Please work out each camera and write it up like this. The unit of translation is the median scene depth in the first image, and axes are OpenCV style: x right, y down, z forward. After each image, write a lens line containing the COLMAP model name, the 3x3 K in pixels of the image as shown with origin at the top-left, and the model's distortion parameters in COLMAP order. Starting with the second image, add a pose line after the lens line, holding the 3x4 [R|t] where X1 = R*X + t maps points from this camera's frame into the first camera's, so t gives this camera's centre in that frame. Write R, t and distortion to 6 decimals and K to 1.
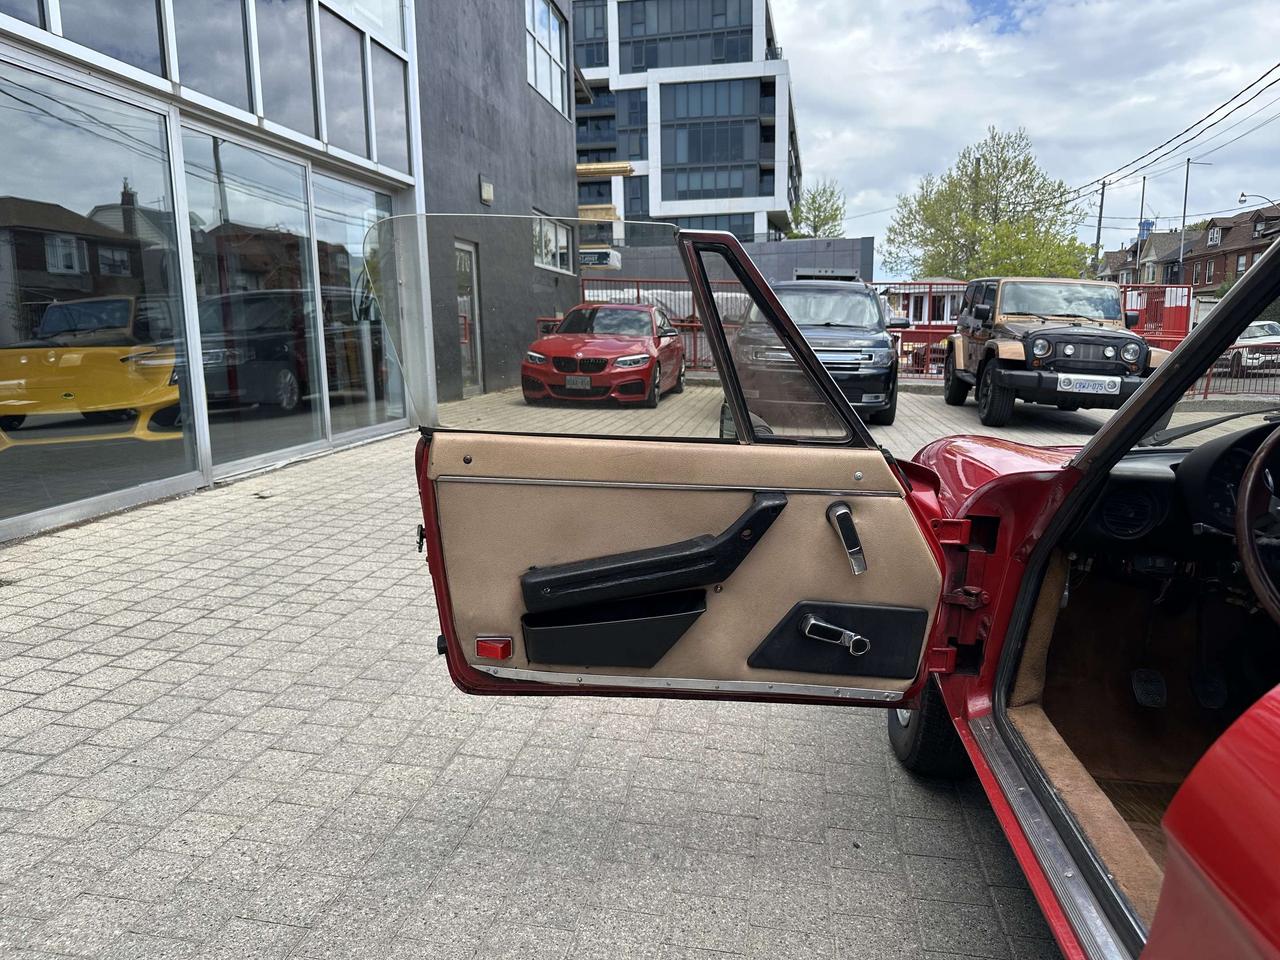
lens RADIAL K [[905.9, 0, 644.0], [0, 905.9, 479.9], [0, 0, 1]] dist [0.036727, -0.049612]
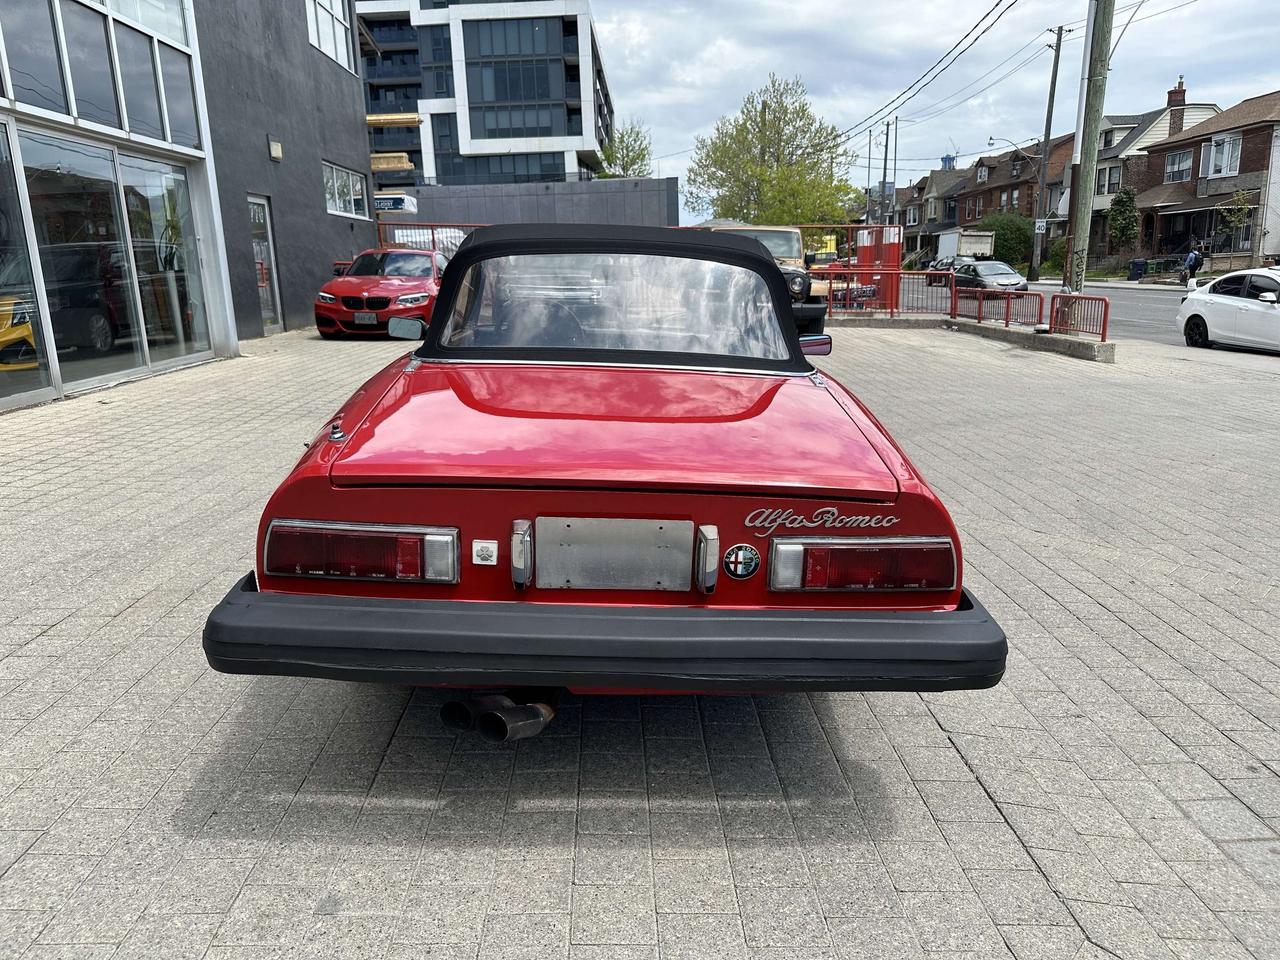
lens RADIAL K [[920.4, 0, 643.4], [0, 920.4, 482.7], [0, 0, 1]] dist [-0.001050, -0.001069]
pose [[0.984373, -0.058413, 0.166128, 0.052692], [0.047320, 0.996426, 0.069970, 0.028585], [-0.169621, -0.061016, 0.983619, -0.186025]]
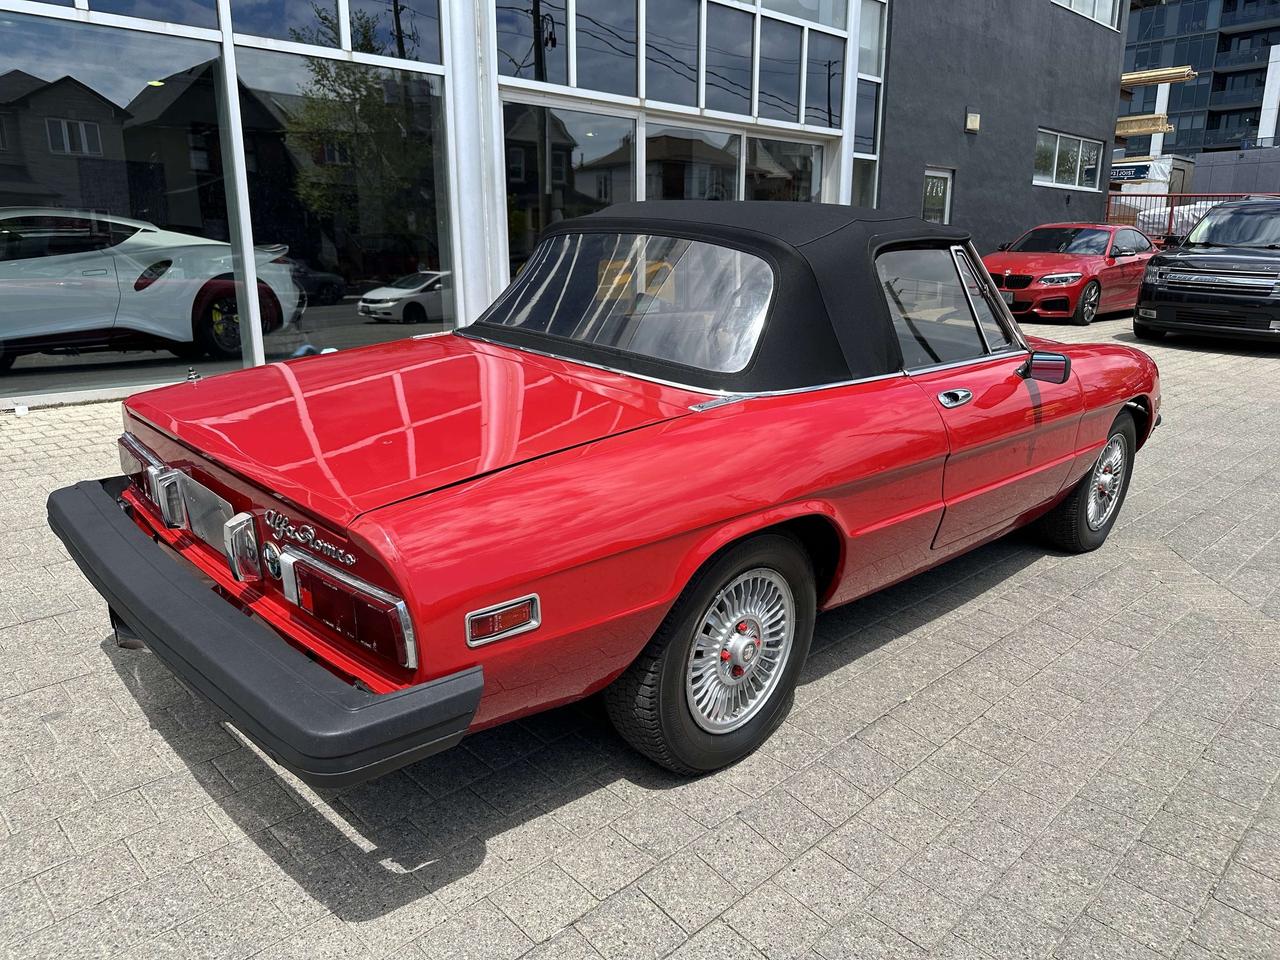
lens RADIAL K [[920.4, 0, 643.4], [0, 920.4, 482.7], [0, 0, 1]] dist [-0.001050, -0.001069]
pose [[0.798401, 0.158747, -0.580823, 0.197806], [-0.106660, 0.986652, 0.123050, 0.018500], [0.592604, -0.036292, 0.804676, -0.132319]]
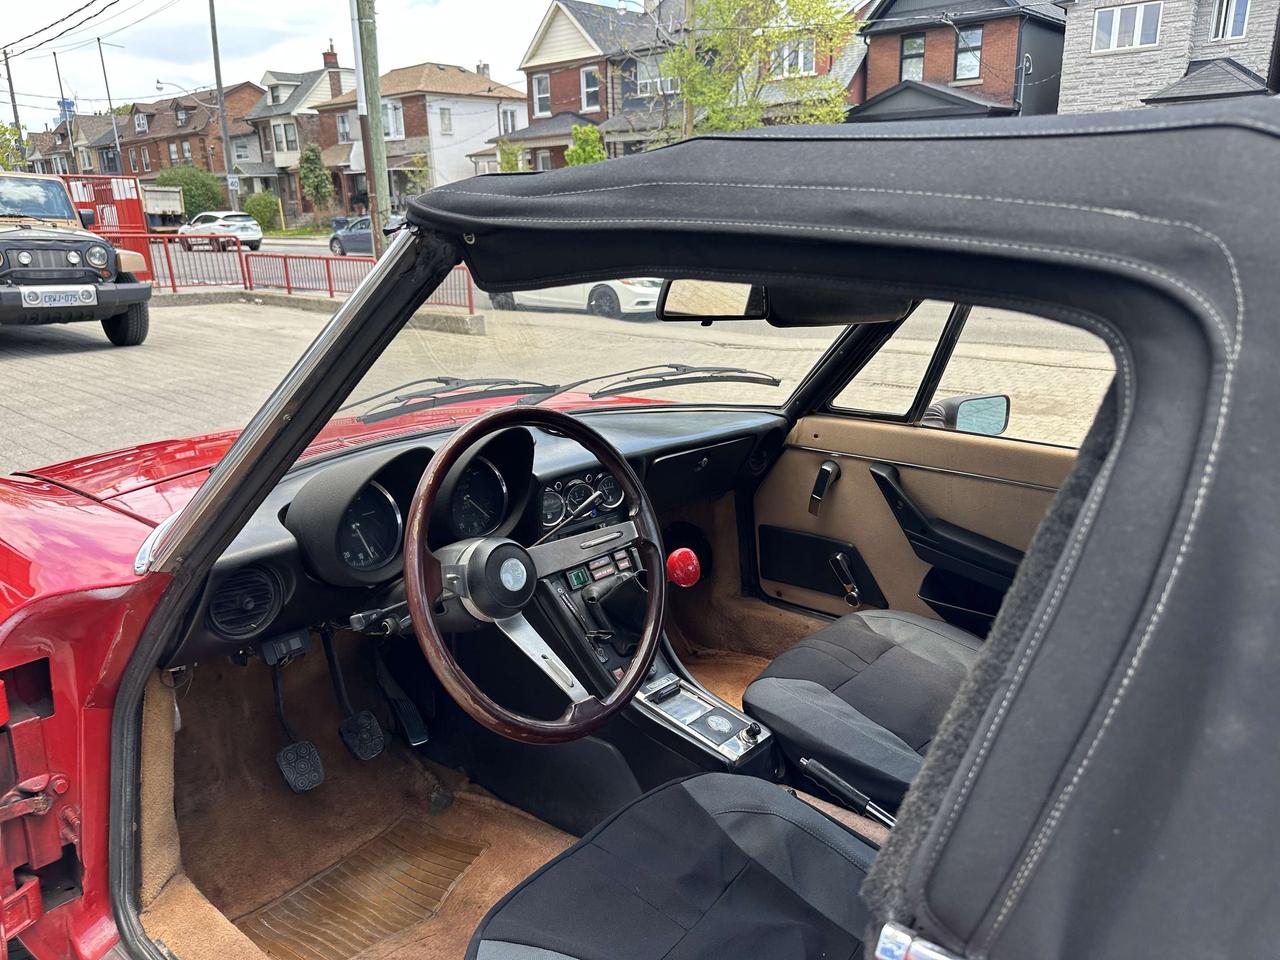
lens RADIAL K [[910.1, 0, 640.0], [0, 910.1, 480.0], [0, 0, 1]] dist [-0.014418, 0.006550]
pose [[0.521929, -0.255063, 0.813961, 0.015659], [0.156344, 0.966686, 0.202669, -0.015321], [-0.838538, 0.021479, 0.544419, 0.038659]]
